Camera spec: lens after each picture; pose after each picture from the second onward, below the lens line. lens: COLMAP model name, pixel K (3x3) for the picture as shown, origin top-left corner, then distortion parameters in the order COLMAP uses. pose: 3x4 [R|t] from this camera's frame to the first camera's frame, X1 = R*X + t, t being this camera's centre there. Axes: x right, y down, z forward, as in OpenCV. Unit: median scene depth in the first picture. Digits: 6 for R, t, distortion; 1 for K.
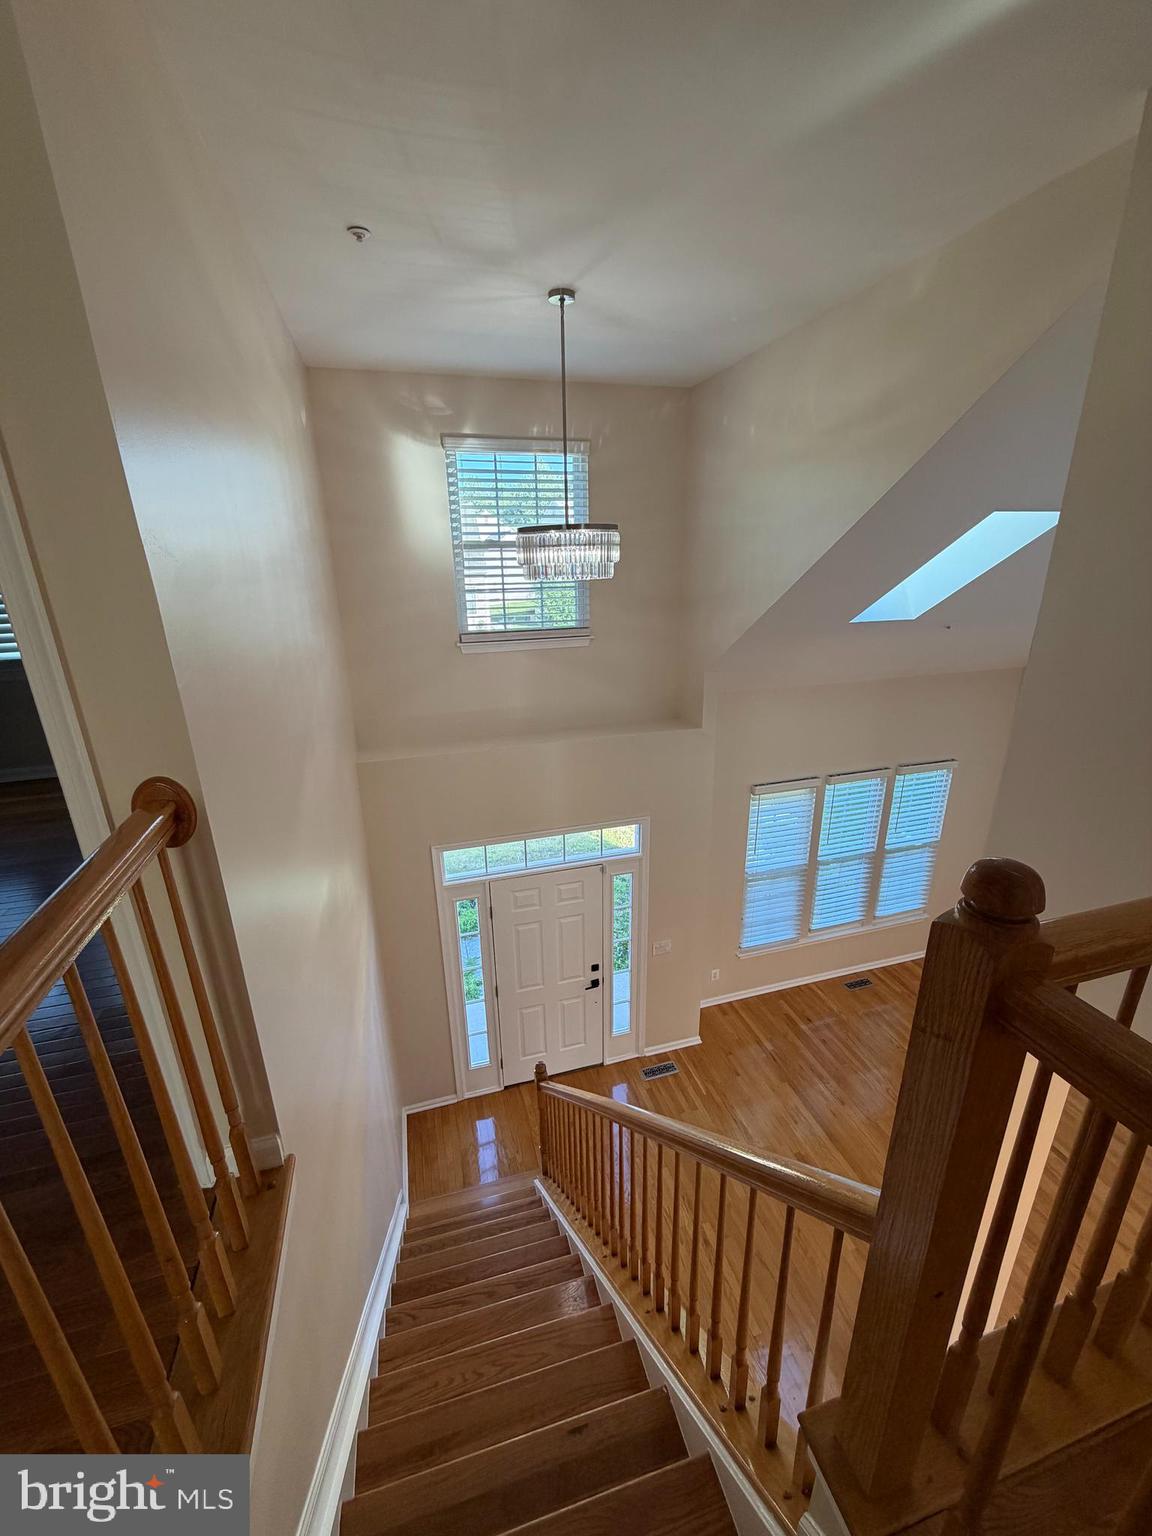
lens RADIAL K [[615.3, 0, 578.1], [0, 615.3, 767.9], [0, 0, 1]] dist [-0.002406, -0.000152]
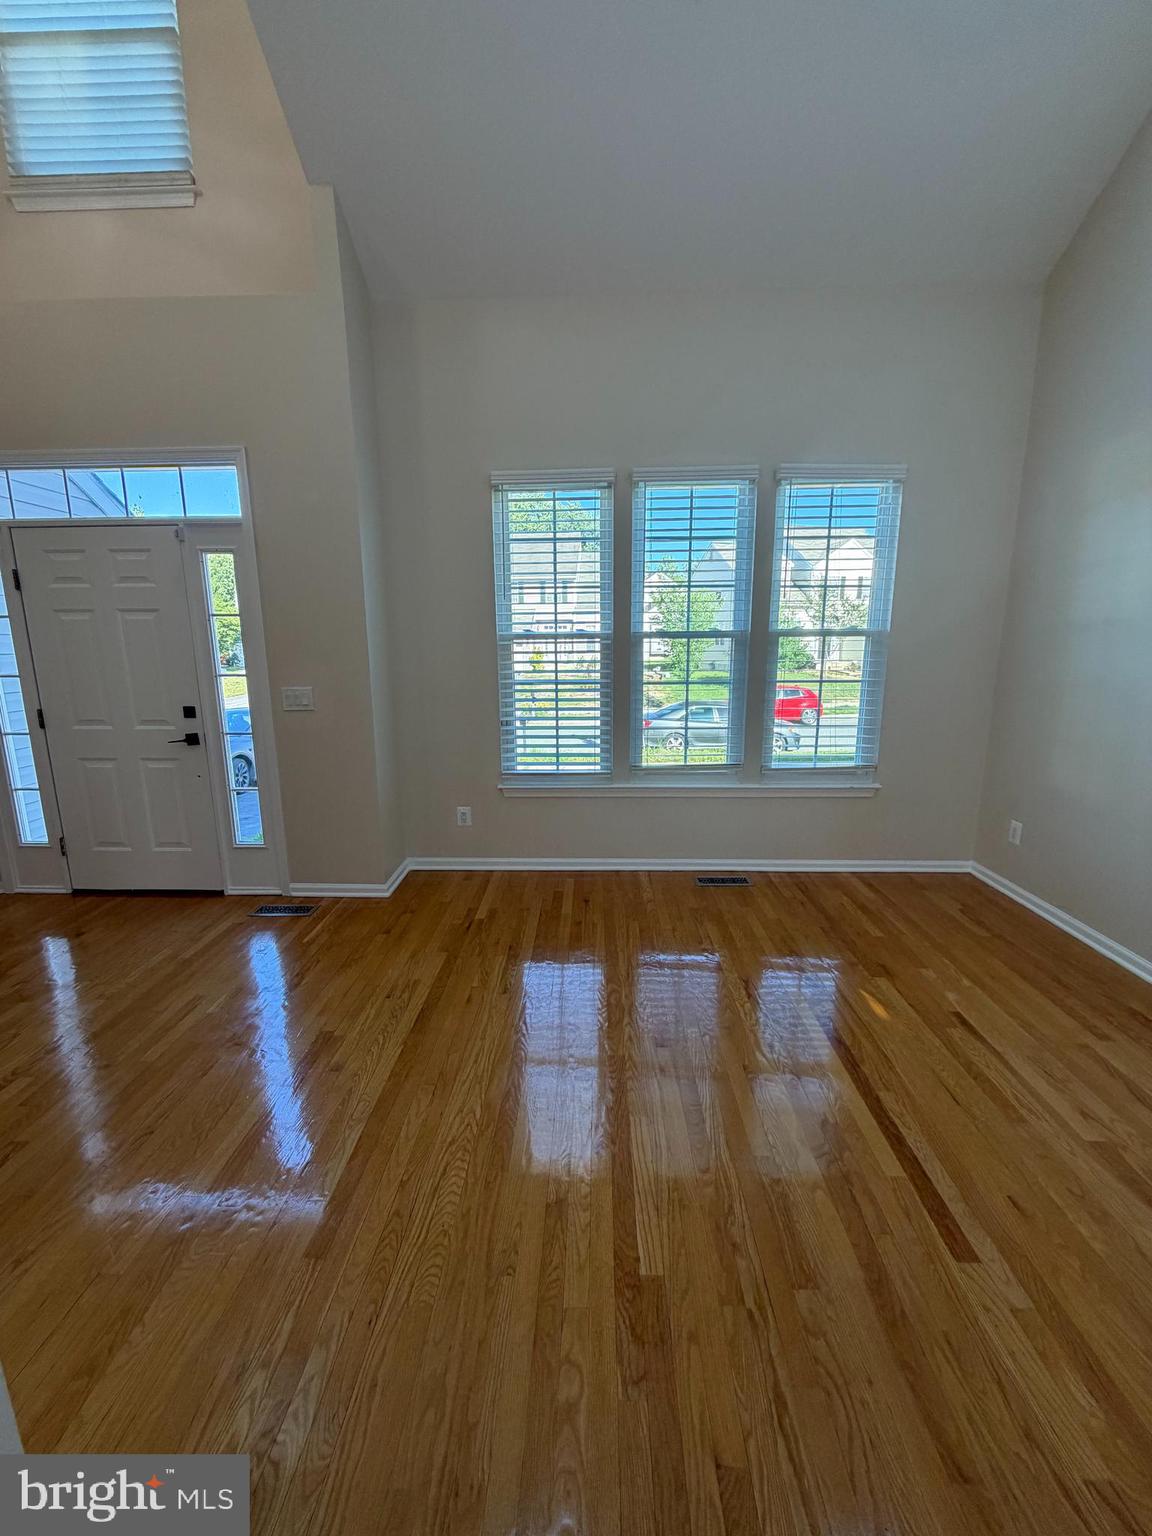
lens RADIAL K [[615.3, 0, 575.1], [0, 615.3, 764.7], [0, 0, 1]] dist [-0.002406, -0.000152]
pose [[0.952259, 0.074930, -0.295954, 0.568994], [-0.112967, 0.987087, -0.113570, 0.380855], [0.283623, 0.141581, 0.948427, 0.476778]]
